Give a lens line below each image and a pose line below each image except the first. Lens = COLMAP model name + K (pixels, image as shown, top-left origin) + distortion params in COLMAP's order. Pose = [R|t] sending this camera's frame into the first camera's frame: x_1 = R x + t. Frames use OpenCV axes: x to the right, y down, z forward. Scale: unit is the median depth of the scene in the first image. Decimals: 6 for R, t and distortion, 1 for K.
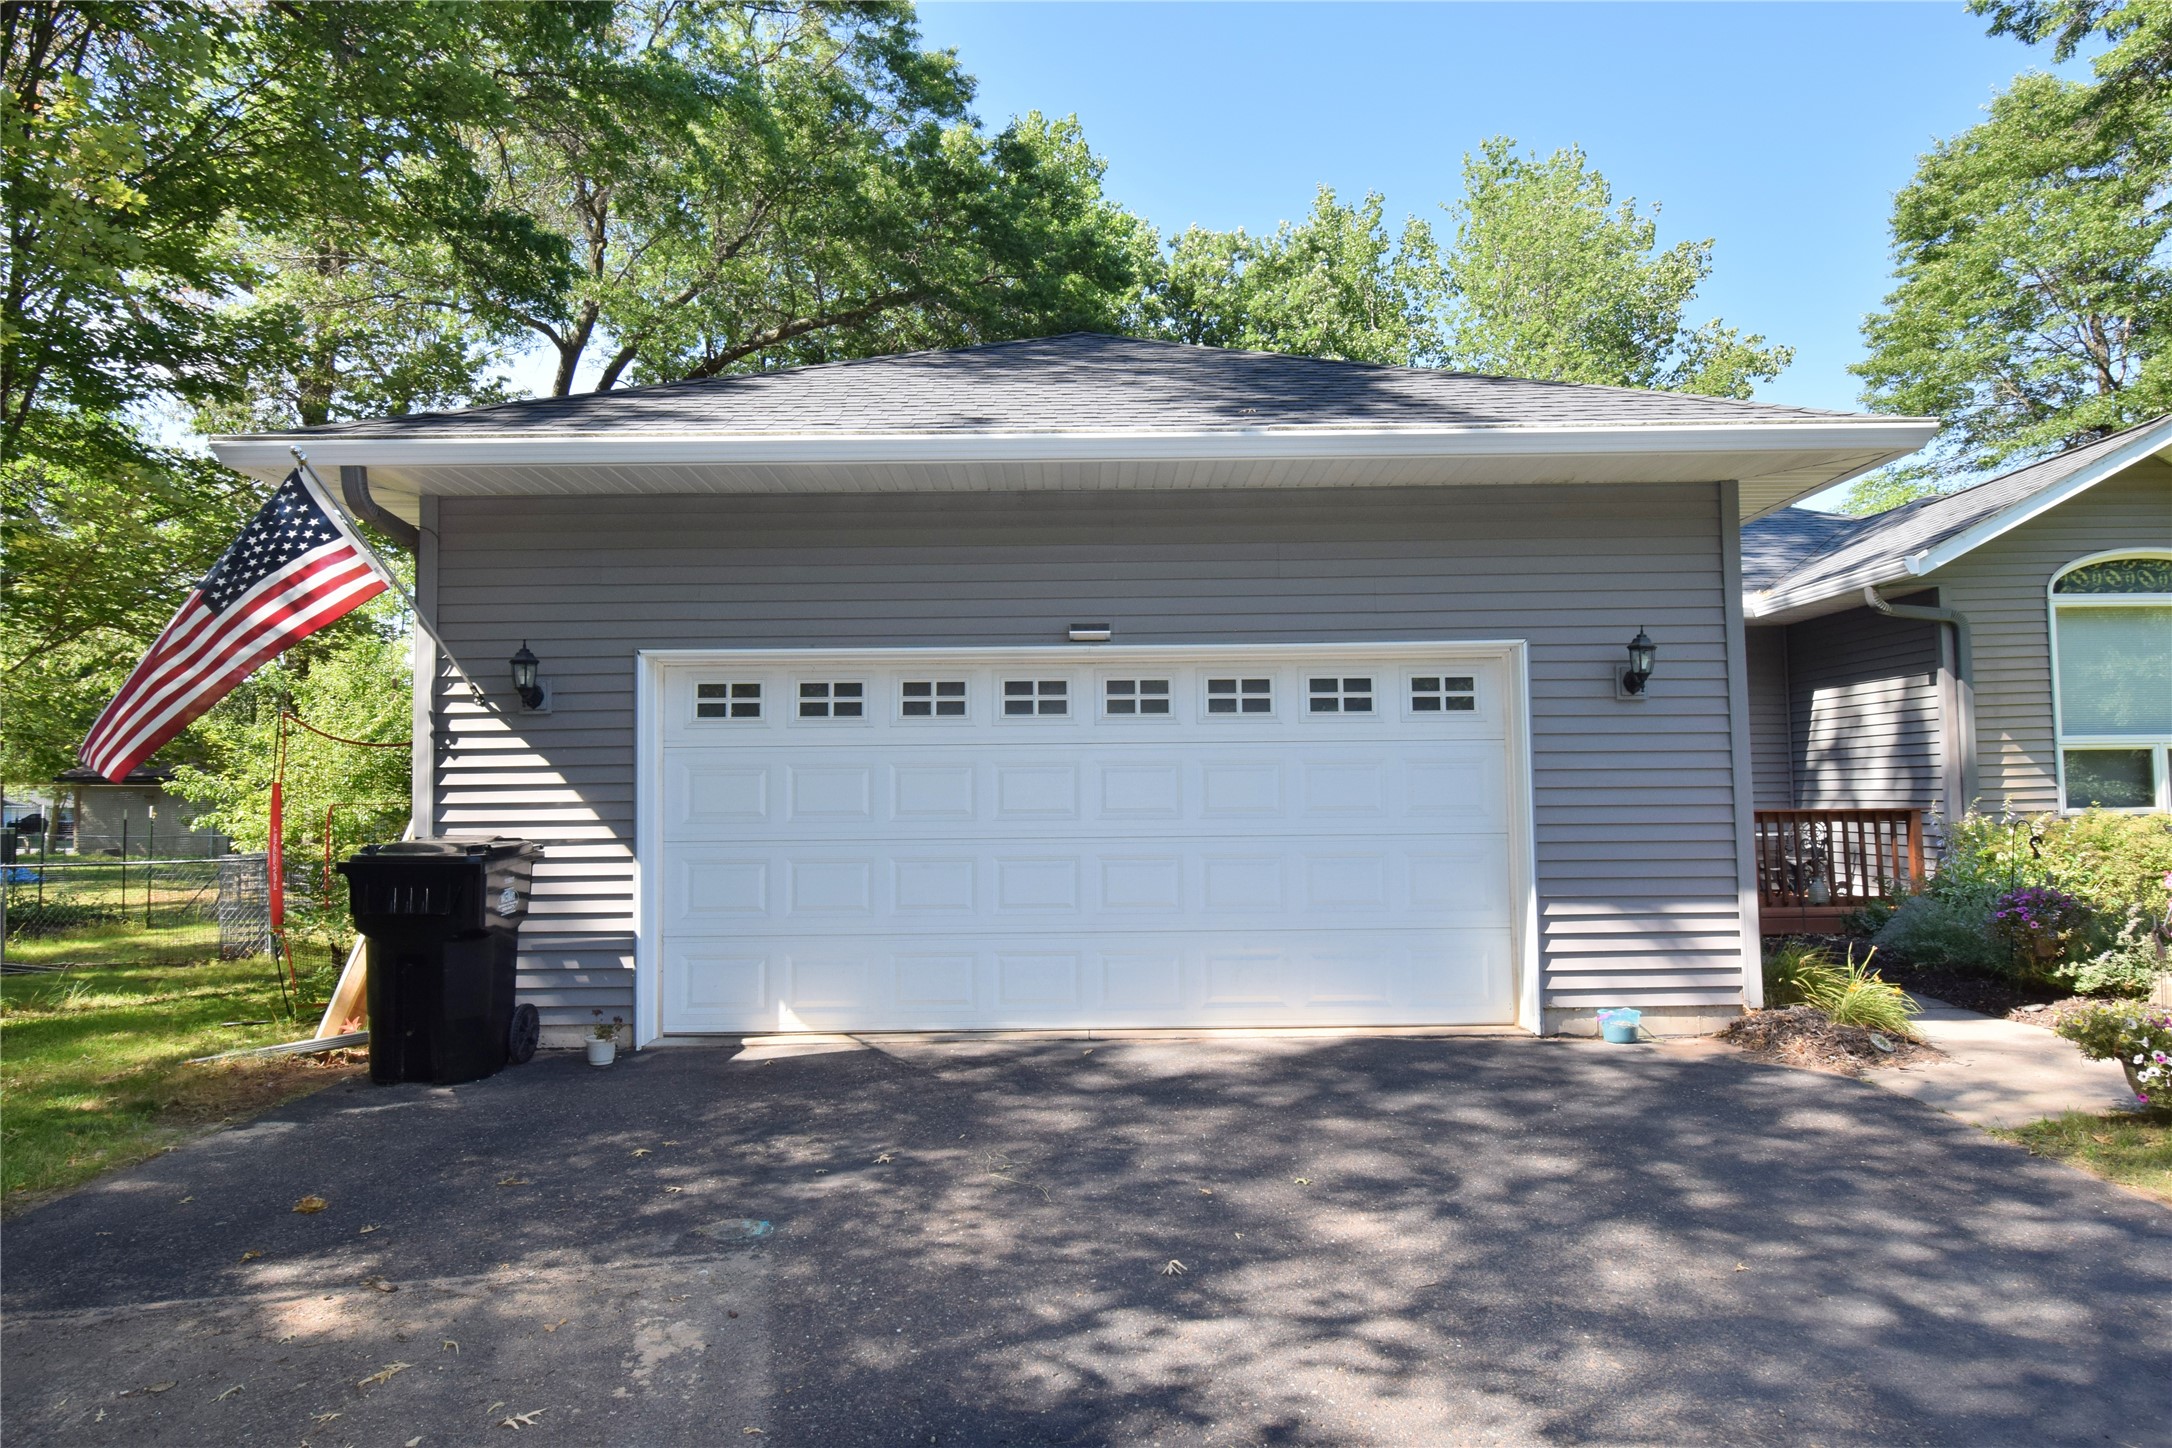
lens RADIAL K [[1269.0, 0, 1086.0], [0, 1269.0, 724.0], [0, 0, 1]] dist [-0.004396, -0.000967]
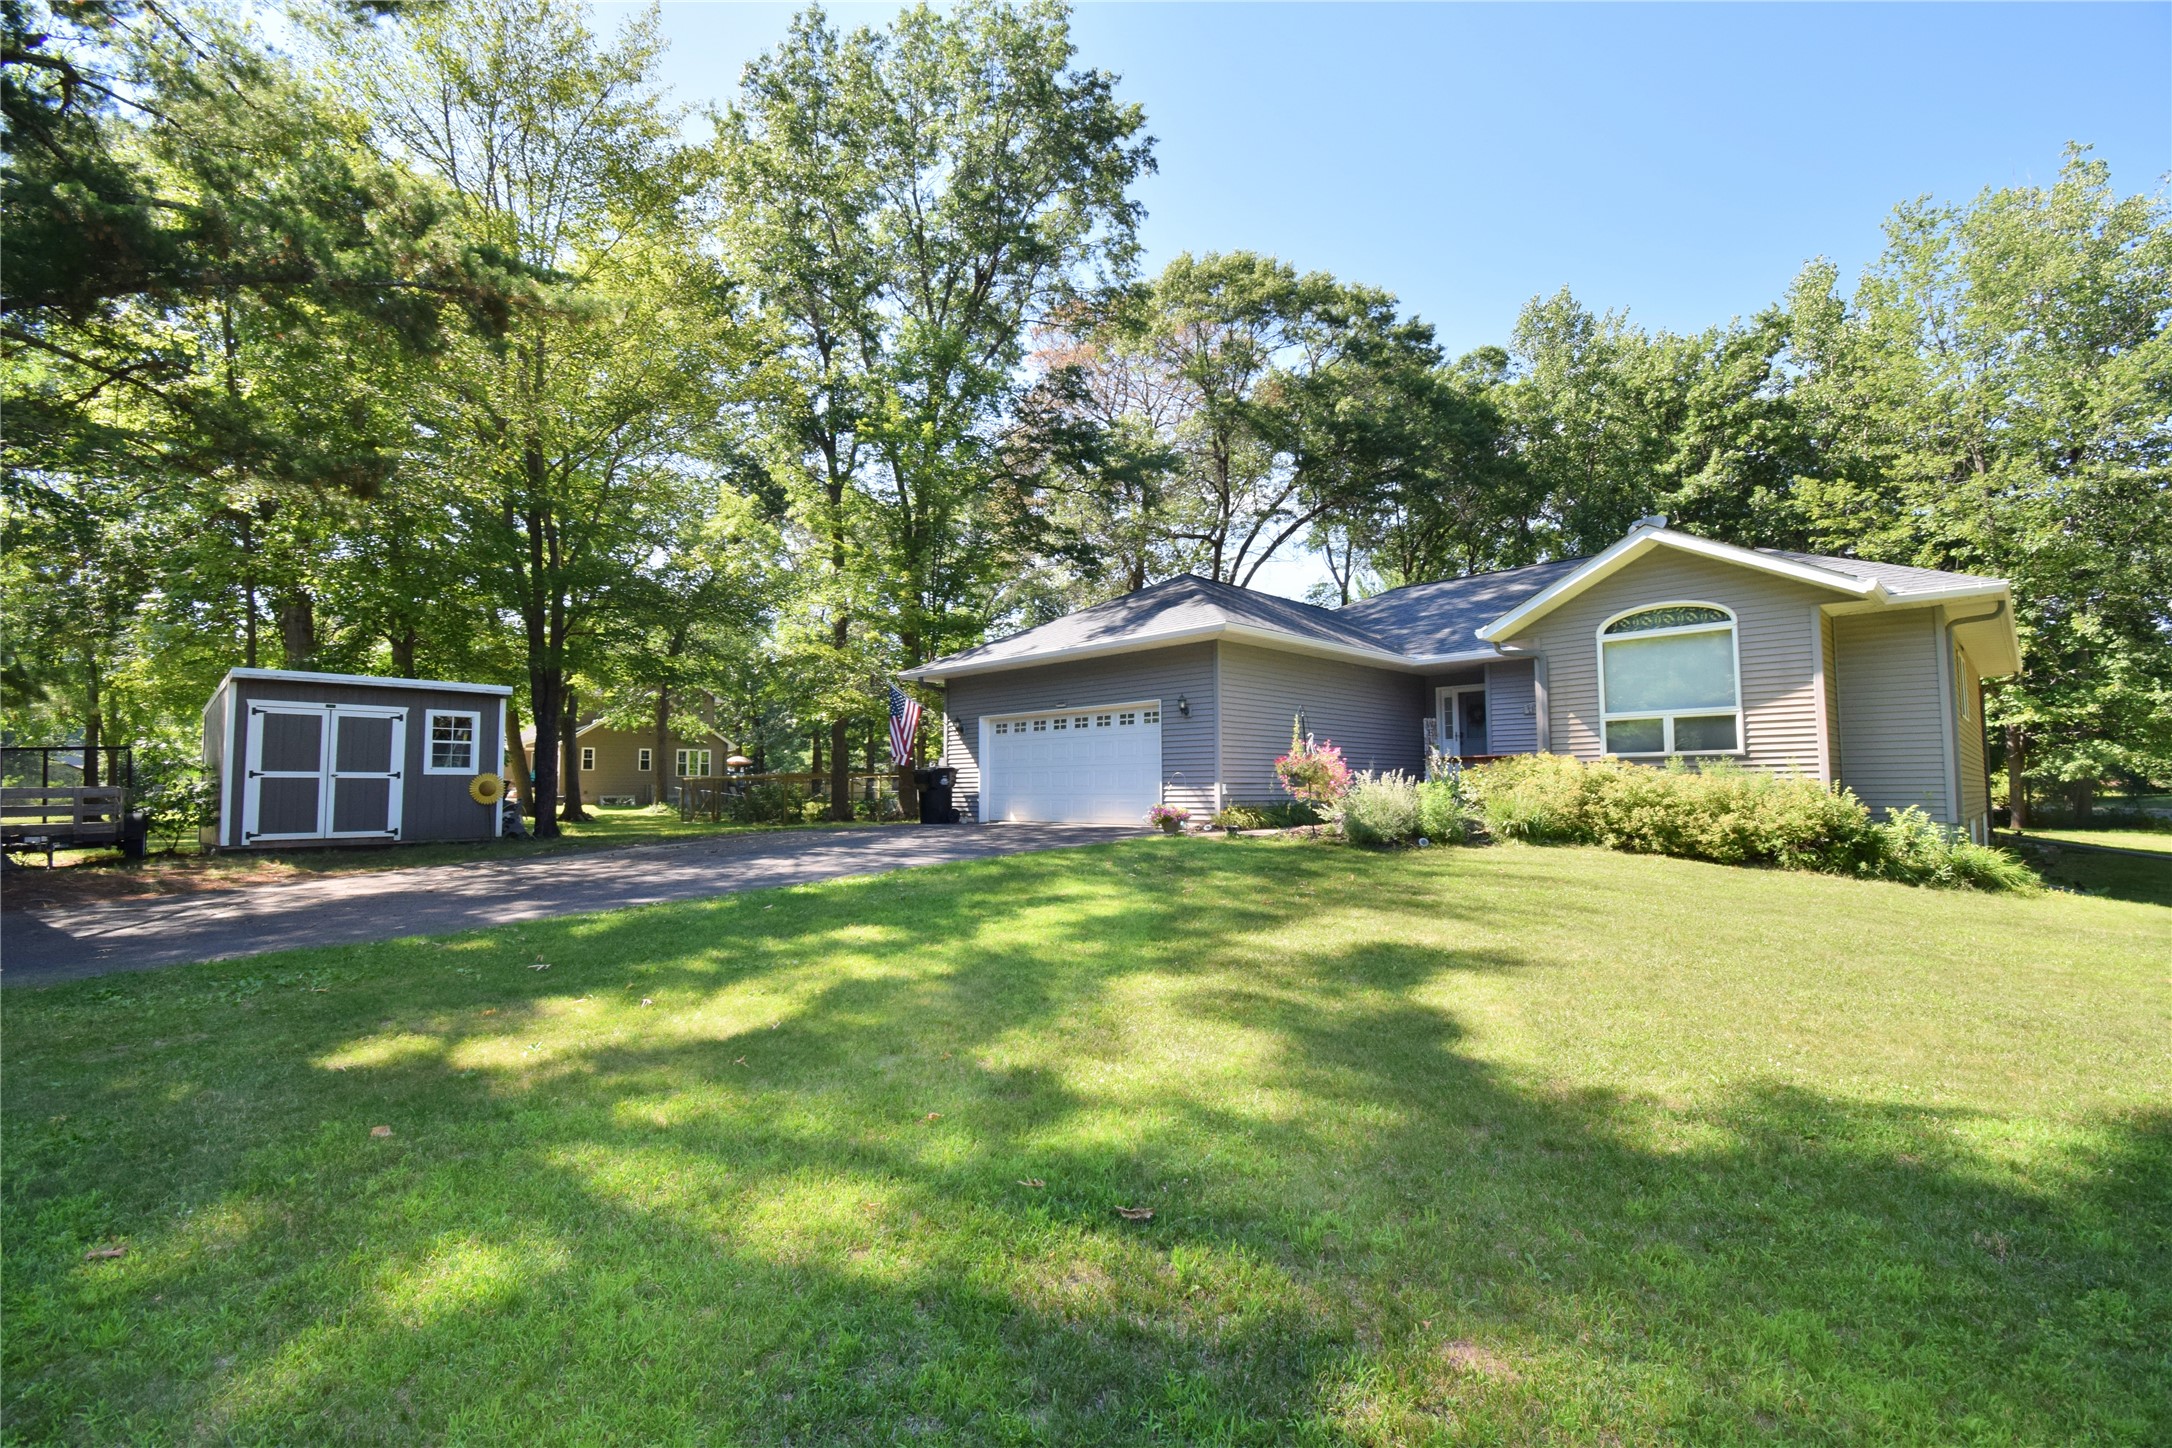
lens RADIAL K [[957.1, 0, 1096.3], [0, 957.1, 724.7], [0, 0, 1]] dist [0.016749, -0.024058]
pose [[0.703558, -0.039394, -0.709545, 1.865948], [0.045064, 0.998926, -0.010777, 0.012392], [0.709208, -0.024393, 0.704577, -0.737341]]
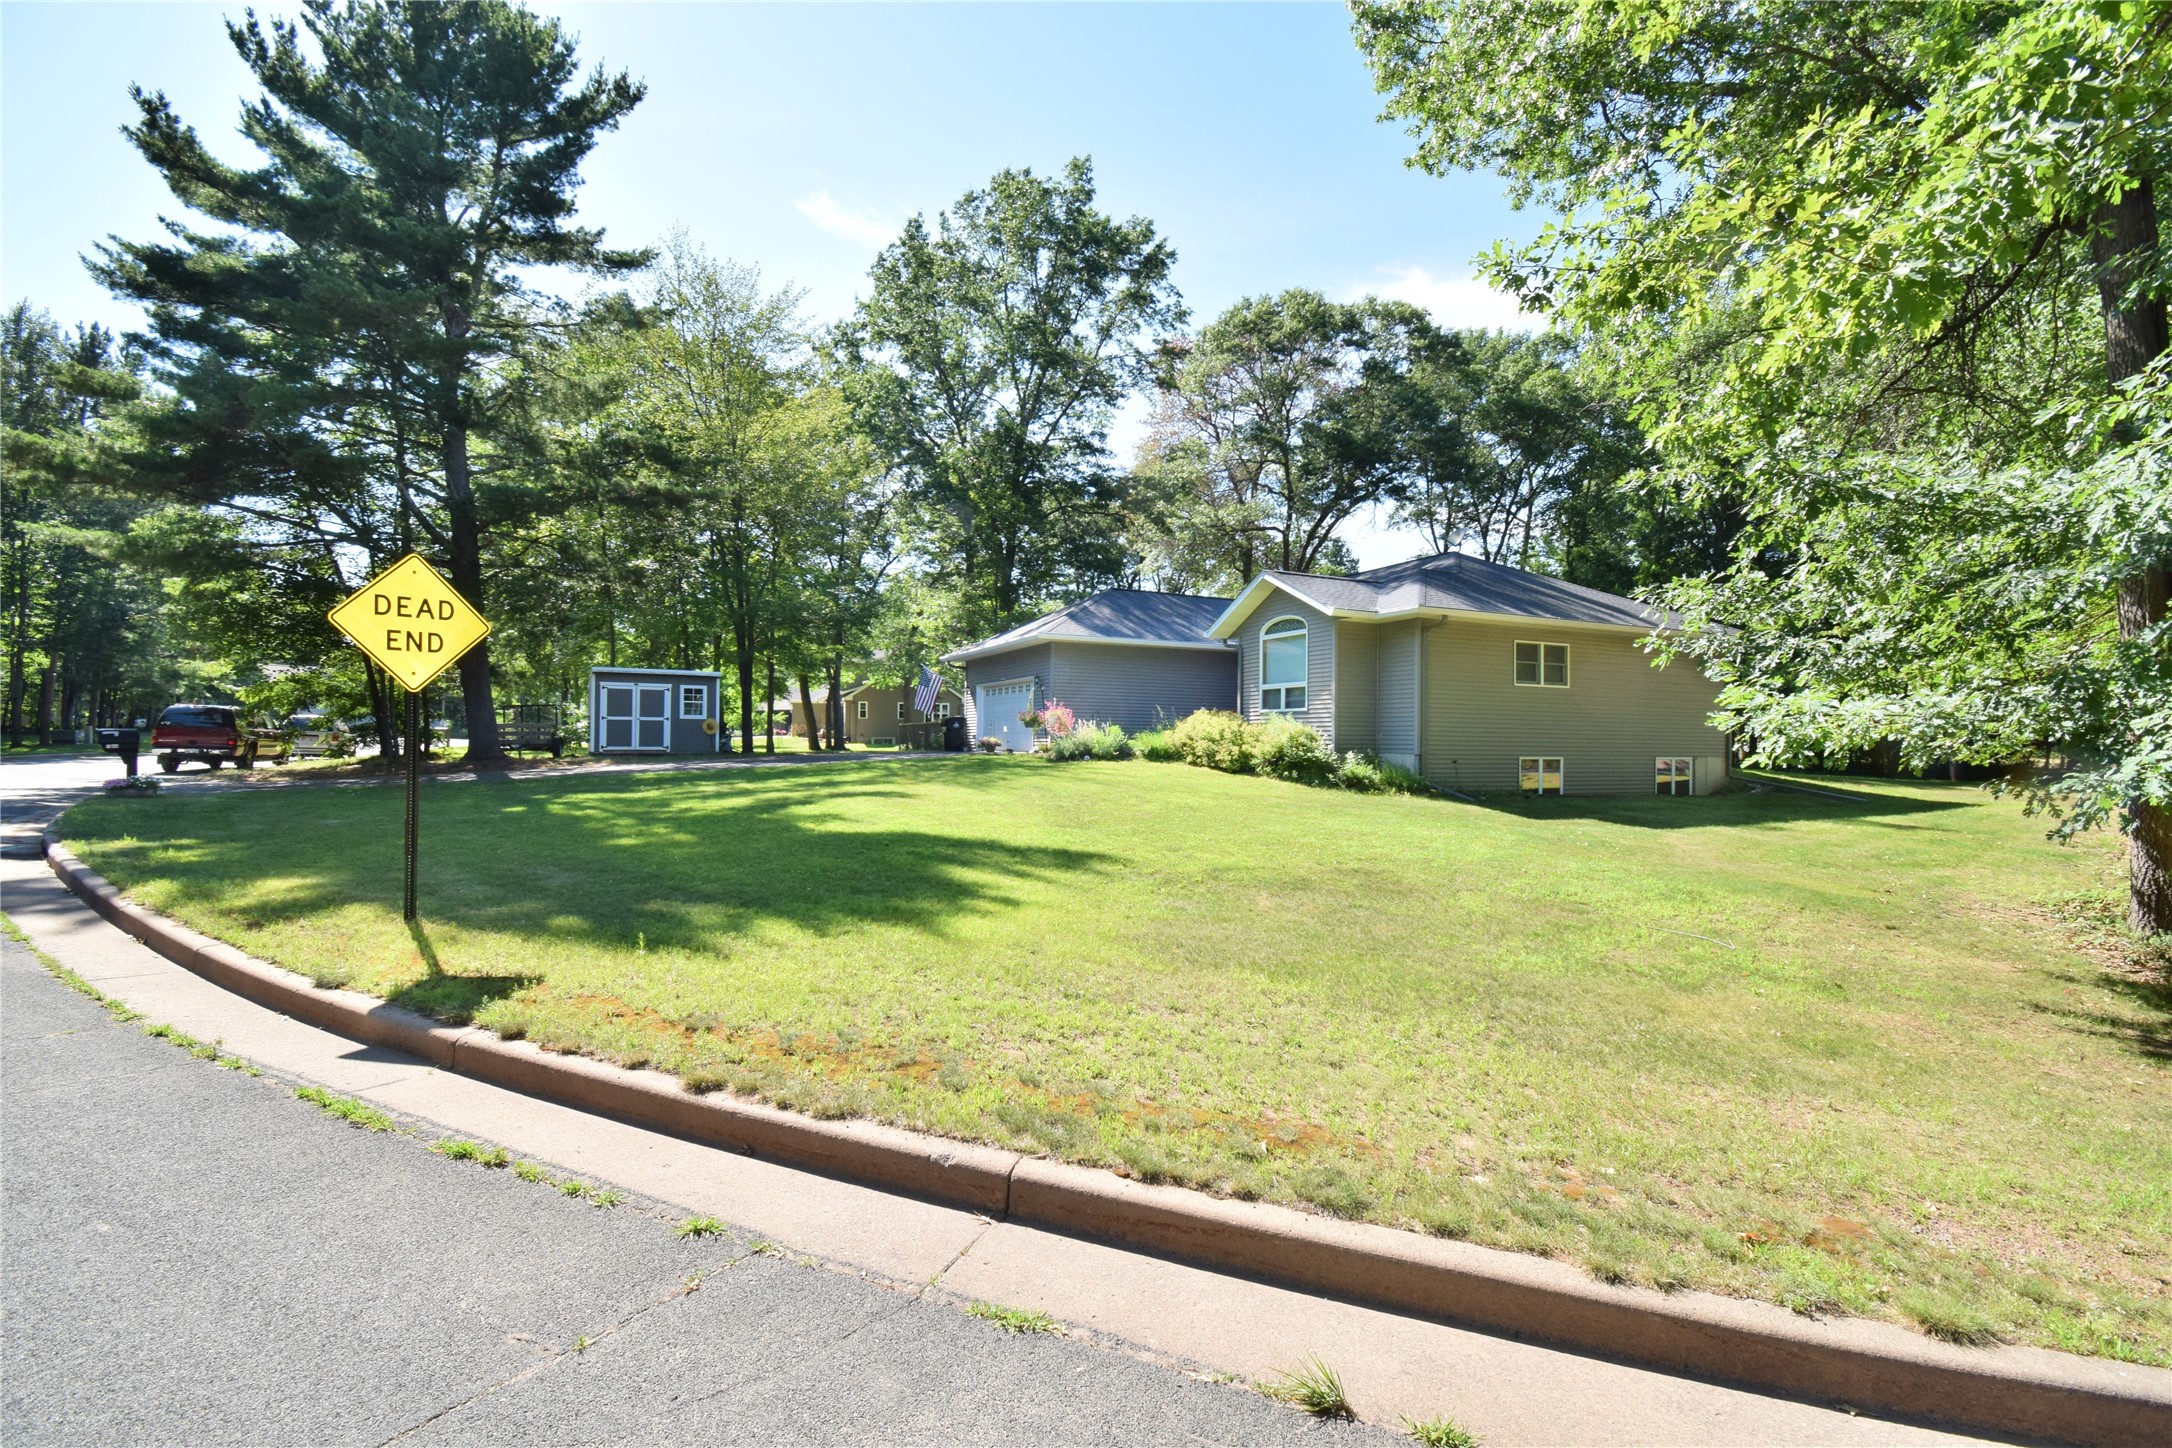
lens RADIAL K [[957.1, 0, 1096.3], [0, 957.1, 724.7], [0, 0, 1]] dist [0.016749, -0.024058]
pose [[0.430149, 0.004571, -0.902746, 3.917250], [0.049856, 0.998341, 0.028811, 0.030126], [0.901380, -0.057401, 0.429207, -0.441410]]
